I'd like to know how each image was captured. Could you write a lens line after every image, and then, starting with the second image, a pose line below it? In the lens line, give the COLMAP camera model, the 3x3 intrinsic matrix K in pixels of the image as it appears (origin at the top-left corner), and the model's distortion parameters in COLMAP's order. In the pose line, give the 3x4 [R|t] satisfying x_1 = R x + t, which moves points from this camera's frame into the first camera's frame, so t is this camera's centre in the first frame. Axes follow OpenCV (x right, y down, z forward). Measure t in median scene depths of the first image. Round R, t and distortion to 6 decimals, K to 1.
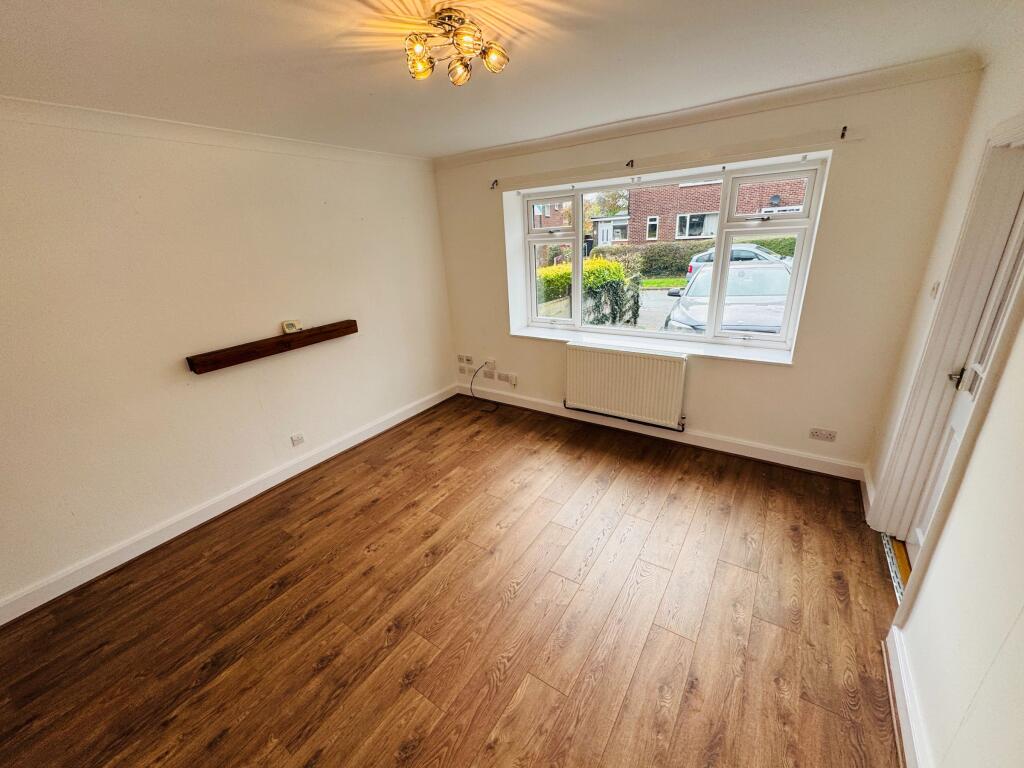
lens RADIAL K [[409.6, 0, 512.0], [0, 409.6, 384.0], [0, 0, 1]] dist [-0.001333, 0.000155]
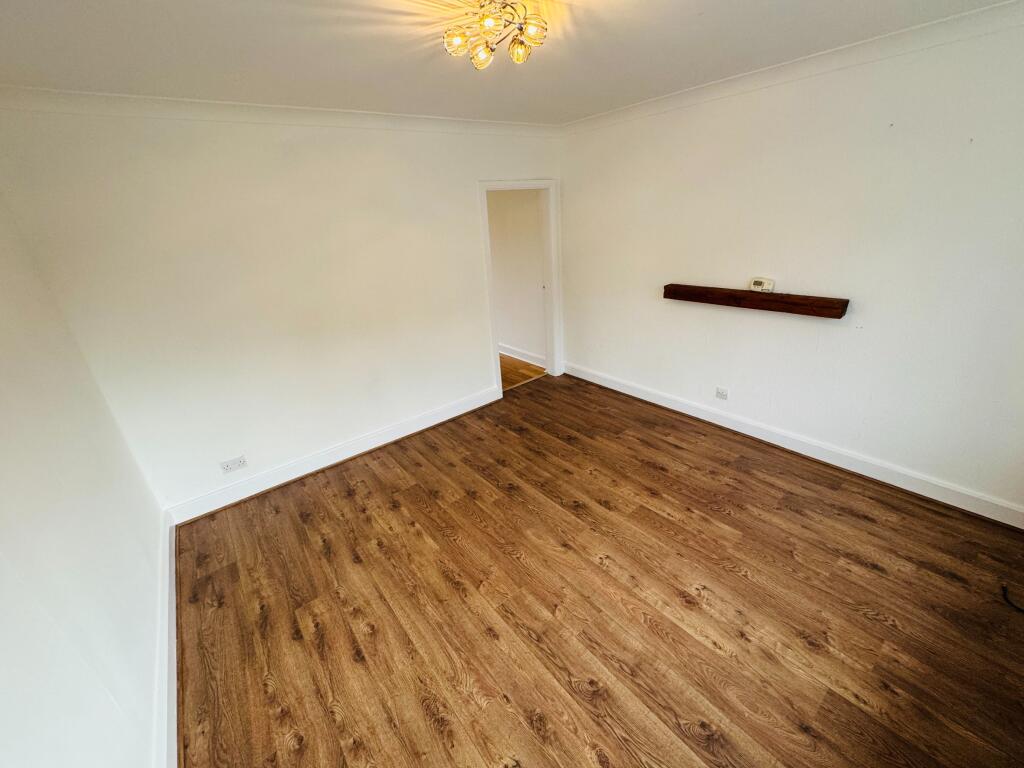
lens RADIAL K [[409.6, 0, 512.0], [0, 409.6, 384.0], [0, 0, 1]] dist [-0.001333, 0.000155]
pose [[-0.296798, 0.442721, -0.846114, 0.575346], [-0.248784, 0.819594, 0.516113, -0.335397], [0.921964, 0.363681, -0.133112, 0.783578]]
